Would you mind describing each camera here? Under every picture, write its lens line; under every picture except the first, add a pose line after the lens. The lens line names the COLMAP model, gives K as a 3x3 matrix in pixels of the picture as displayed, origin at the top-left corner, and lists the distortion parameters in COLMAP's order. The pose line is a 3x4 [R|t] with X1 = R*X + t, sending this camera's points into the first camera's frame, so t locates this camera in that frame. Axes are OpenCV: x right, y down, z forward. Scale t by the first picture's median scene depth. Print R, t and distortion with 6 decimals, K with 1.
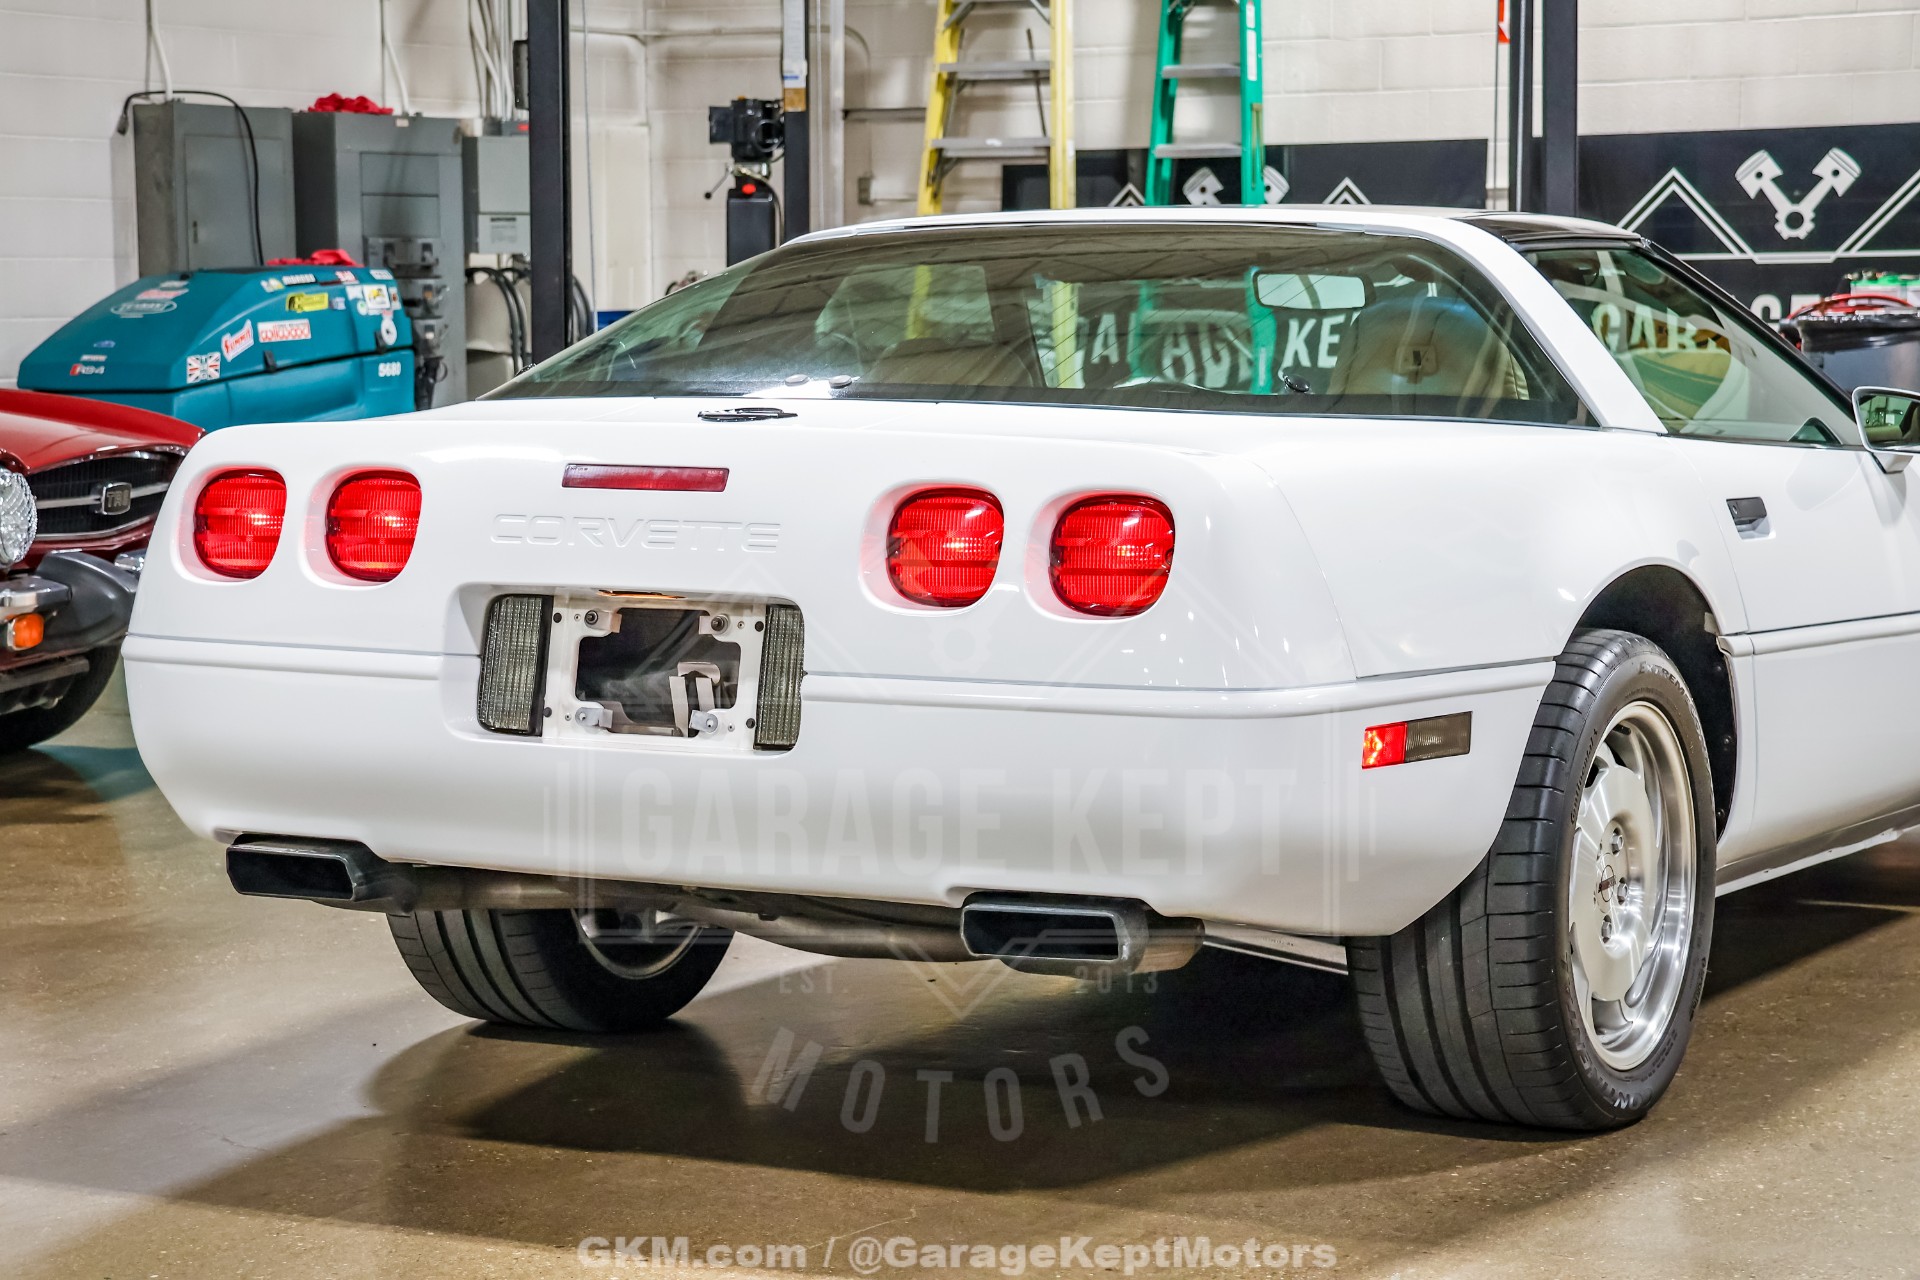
lens RADIAL K [[4287.3, 0, 960.0], [0, 4287.3, 640.0], [0, 0, 1]] dist [0.309267, 0.384699]
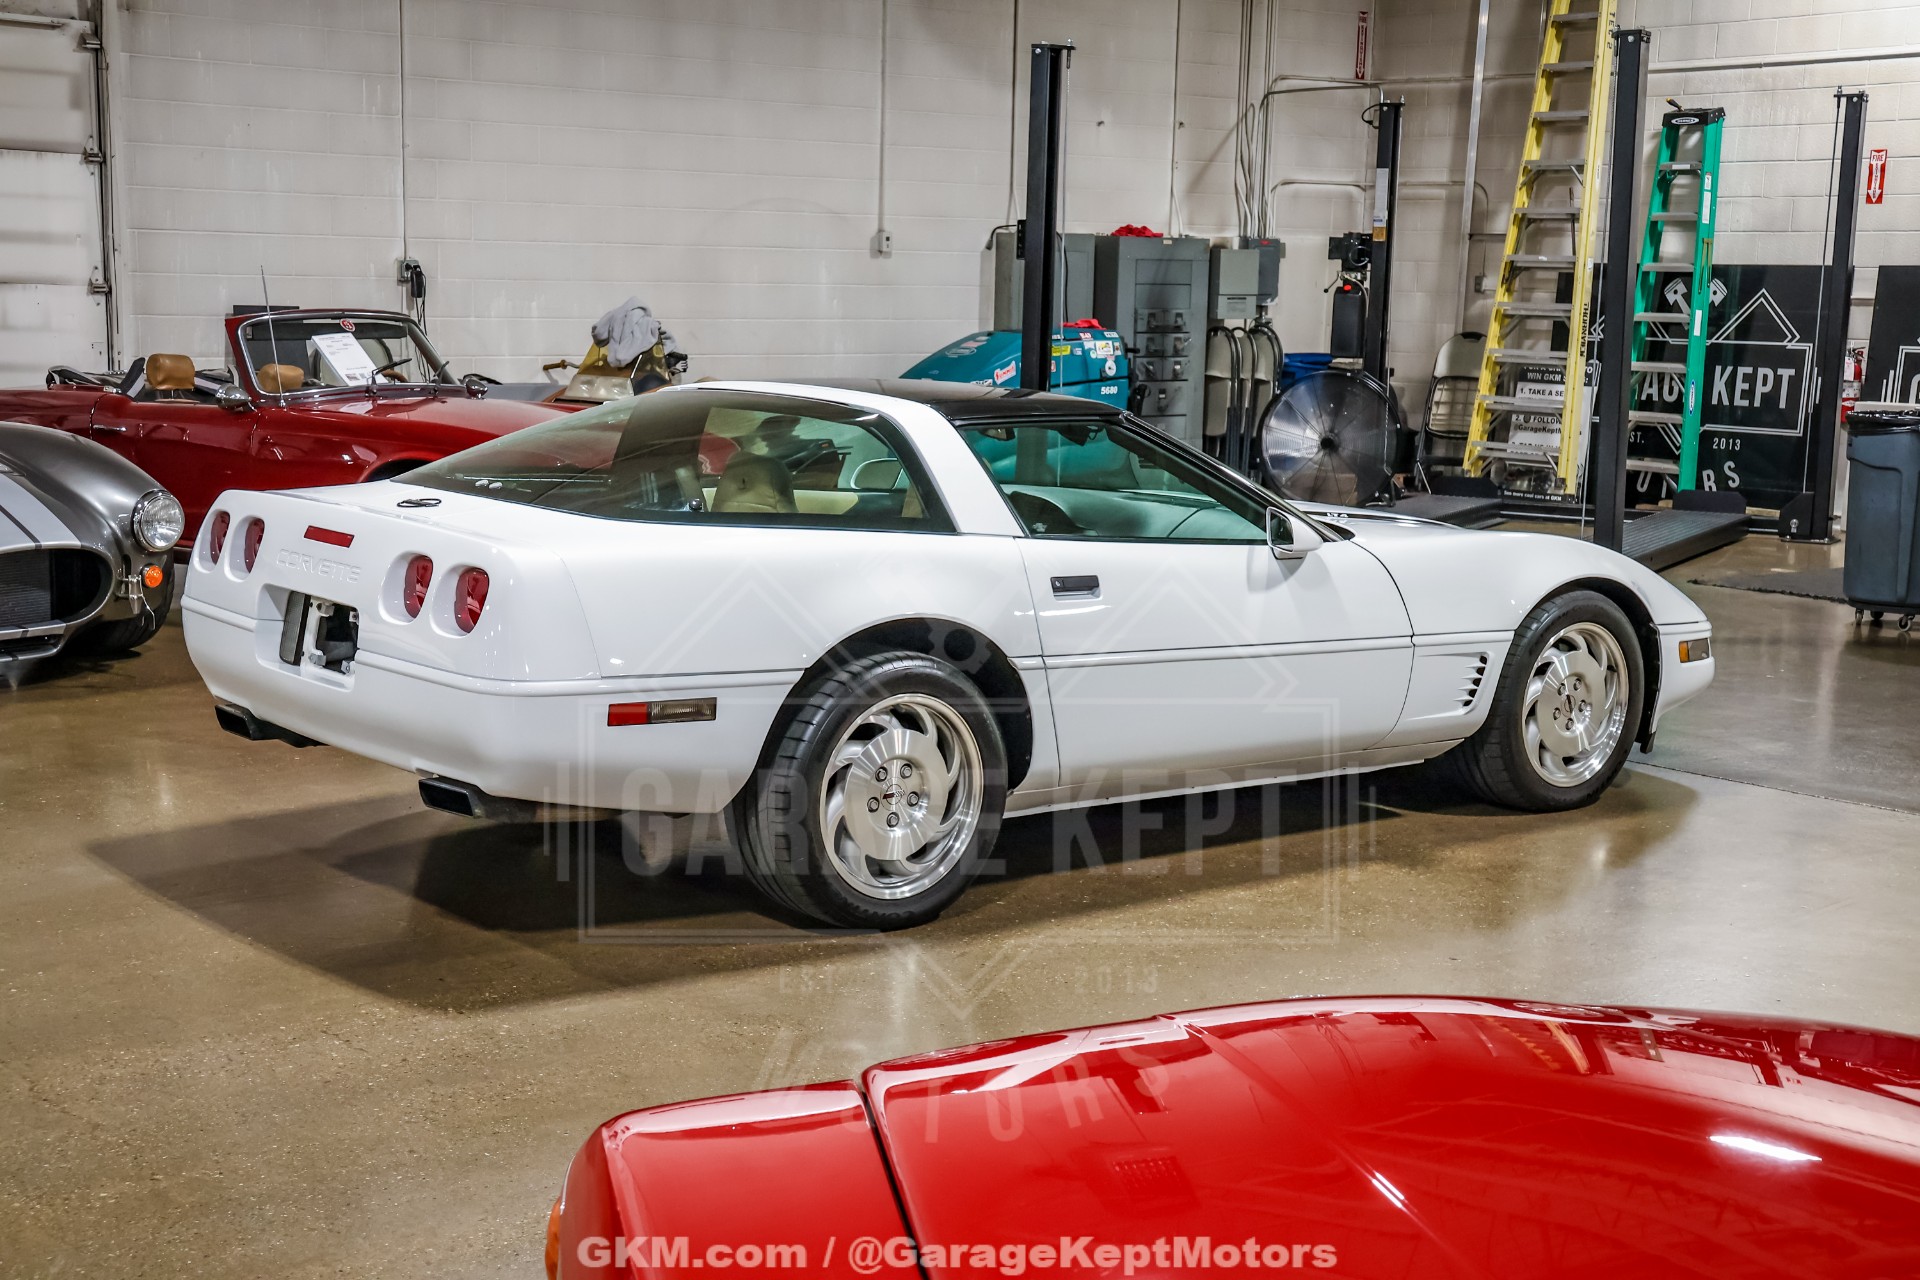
lens RADIAL K [[2618.7, 0, 960.0], [0, 2618.7, 640.0], [0, 0, 1]] dist [0.022783, 0.527579]
pose [[0.927885, 0.082023, -0.363733, 0.308363], [-0.062579, 0.995925, 0.064947, -0.042909], [0.367578, -0.037502, 0.929236, 0.011316]]
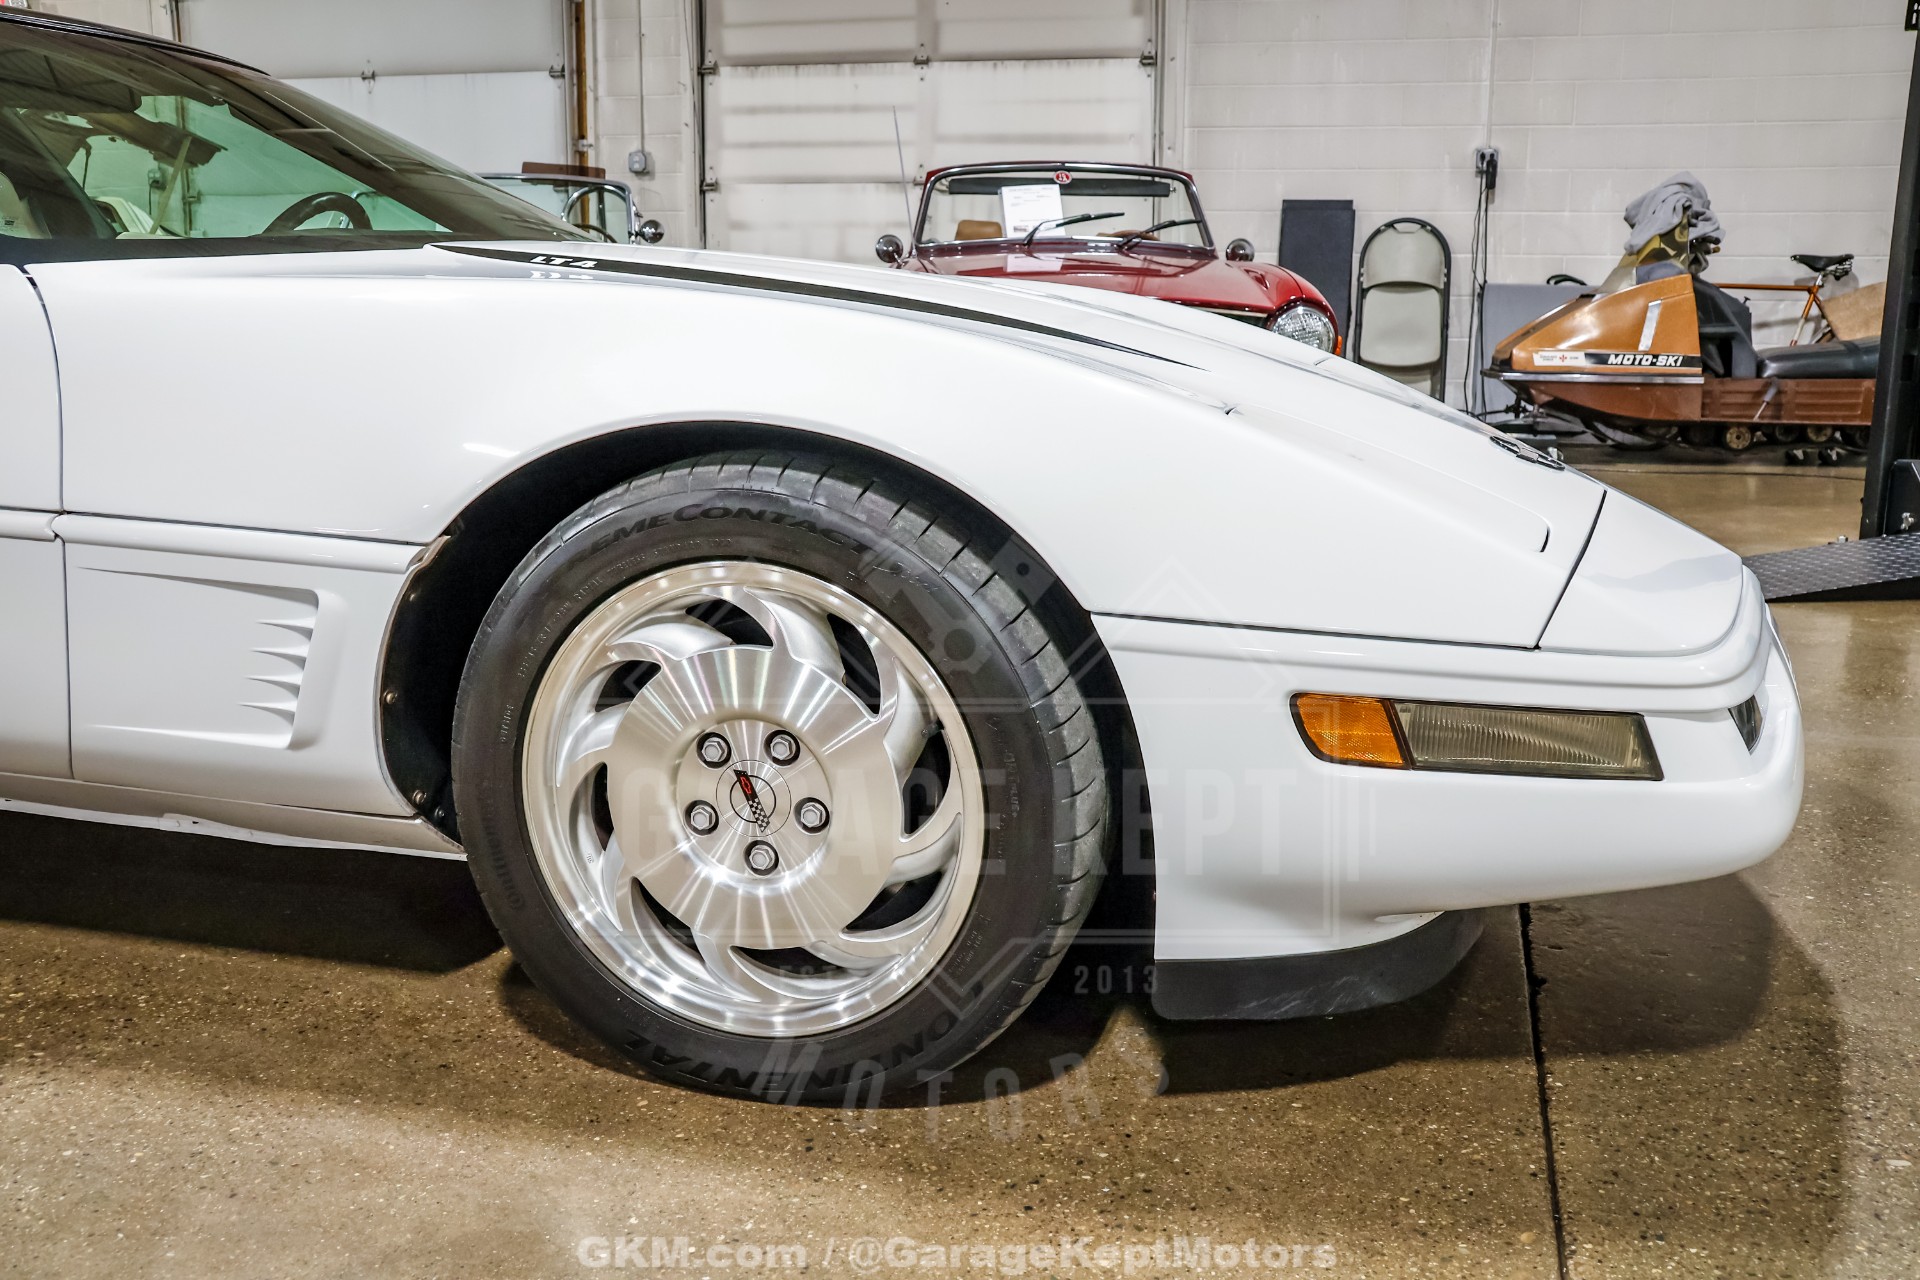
lens RADIAL K [[1884.6, 0, 960.0], [0, 1884.6, 640.0], [0, 0, 1]] dist [-0.105479, 0.232117]
pose [[0.238664, 0.195745, -0.951170, 0.374261], [-0.094752, 0.979495, 0.177799, -0.036522], [0.966469, 0.047691, 0.252317, 0.743278]]
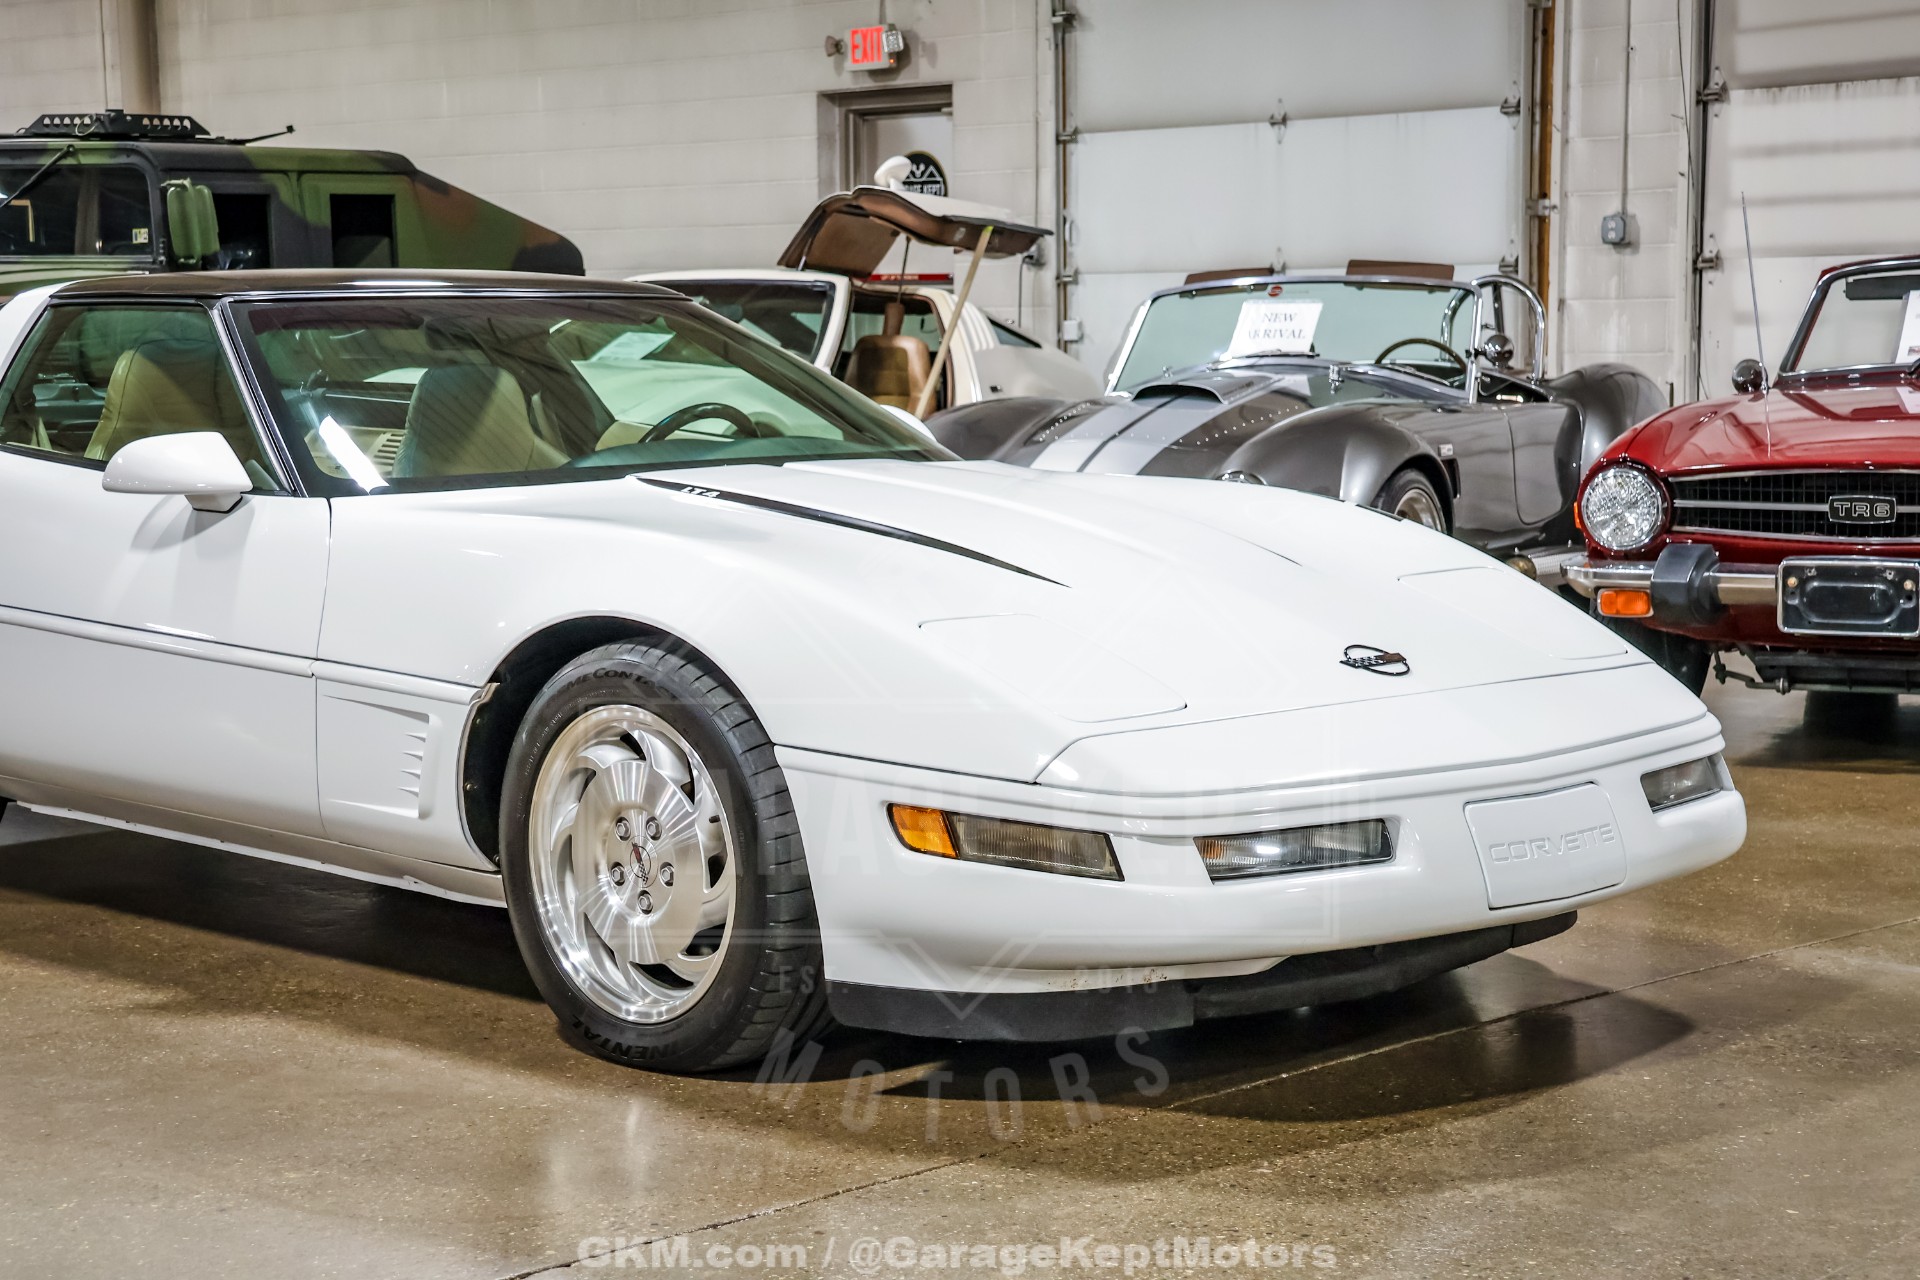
lens RADIAL K [[3420.1, 0, 960.0], [0, 3420.1, 640.0], [0, 0, 1]] dist [0.149796, 0.994471]
pose [[-0.272302, 0.101096, -0.956886, 0.669448], [-0.076137, 0.989083, 0.126164, -0.087437], [0.959195, 0.107209, -0.261632, 0.945820]]
